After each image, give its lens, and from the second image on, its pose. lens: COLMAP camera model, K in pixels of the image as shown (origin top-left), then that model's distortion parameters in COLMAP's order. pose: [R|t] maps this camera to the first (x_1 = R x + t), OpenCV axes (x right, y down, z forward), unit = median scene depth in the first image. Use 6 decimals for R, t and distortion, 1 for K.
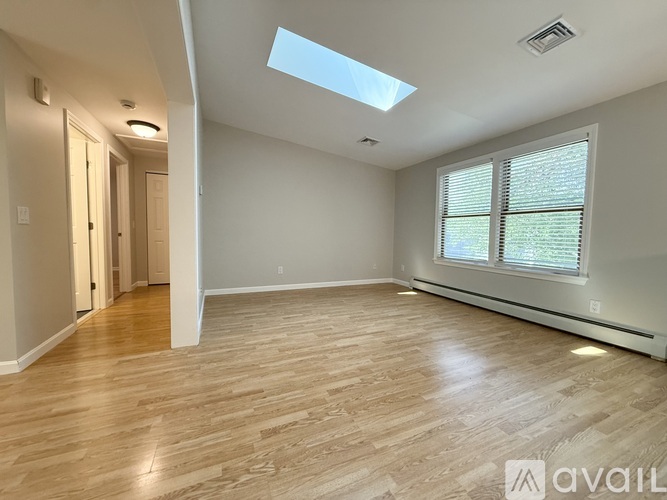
lens RADIAL K [[264.1, 0, 332.8], [0, 264.1, 248.7], [0, 0, 1]] dist [0.001074, 0.000091]
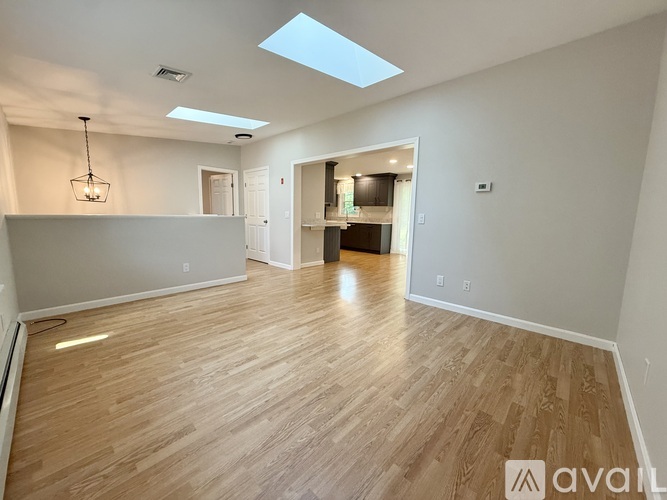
lens RADIAL K [[264.1, 0, 332.6], [0, 264.1, 249.7], [0, 0, 1]] dist [0.001074, 0.000091]
pose [[-0.919794, 0.015411, -0.392098, 0.423761], [-0.058650, 0.982605, 0.176205, -0.147709], [0.387993, 0.185069, -0.902890, 1.885097]]
